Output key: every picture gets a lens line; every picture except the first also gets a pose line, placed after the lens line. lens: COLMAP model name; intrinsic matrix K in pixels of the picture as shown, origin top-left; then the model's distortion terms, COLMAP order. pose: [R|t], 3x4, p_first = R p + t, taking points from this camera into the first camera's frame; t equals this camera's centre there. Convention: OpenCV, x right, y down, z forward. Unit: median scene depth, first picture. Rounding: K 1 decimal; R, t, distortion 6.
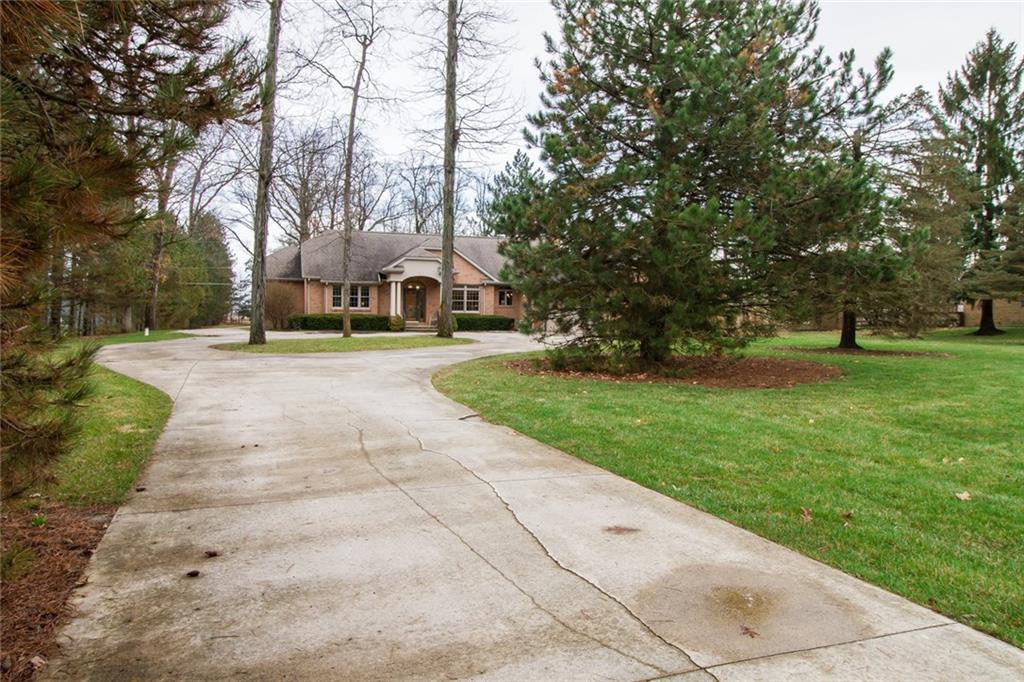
lens RADIAL K [[693.0, 0, 512.0], [0, 693.0, 341.0], [0, 0, 1]] dist [-0.031352, 0.001008]
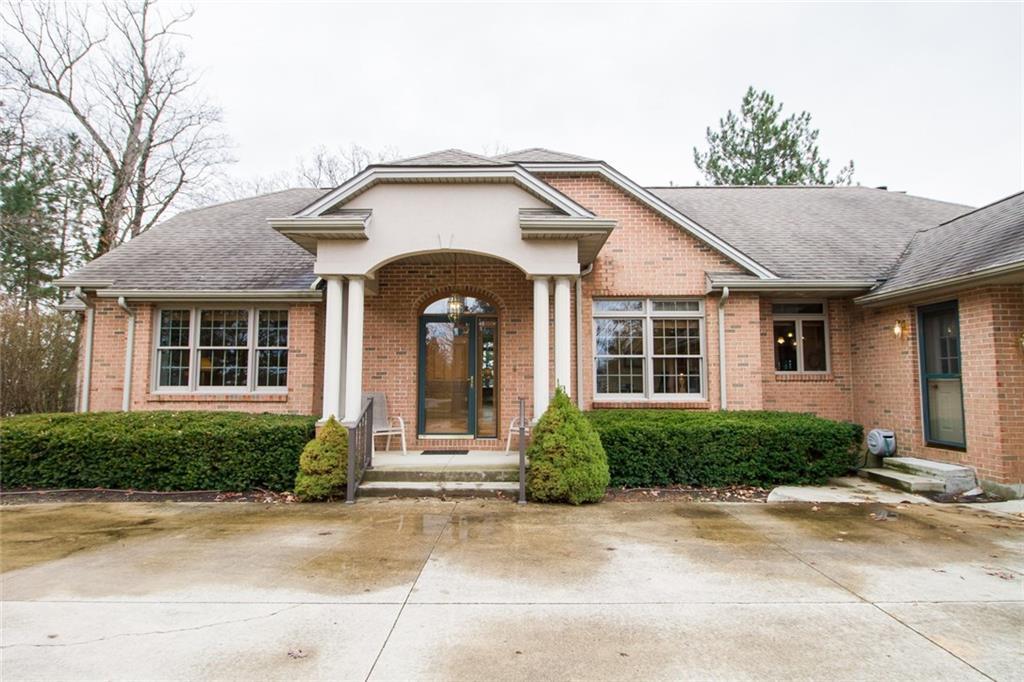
lens RADIAL K [[564.9, 0, 511.9], [0, 564.9, 333.4], [0, 0, 1]] dist [0.008002, -0.013943]
pose [[0.946402, -0.041406, -0.320326, -0.049410], [-0.001749, 0.991077, -0.133276, -0.039700], [0.322986, 0.126693, 0.937885, 0.816265]]
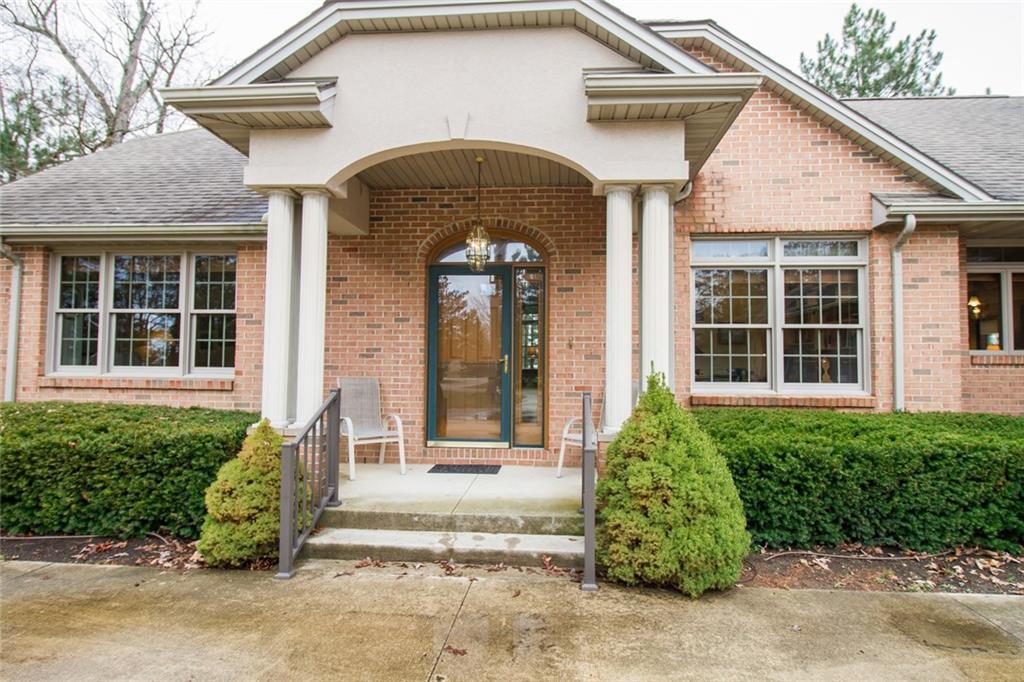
lens RADIAL K [[585.1, 0, 521.6], [0, 585.1, 335.9], [0, 0, 1]] dist [-0.004999, -0.001567]
pose [[0.924789, -0.022636, -0.379806, -0.074793], [-0.012520, 0.995878, -0.089838, -0.043904], [0.380273, 0.087836, 0.920694, 0.883712]]
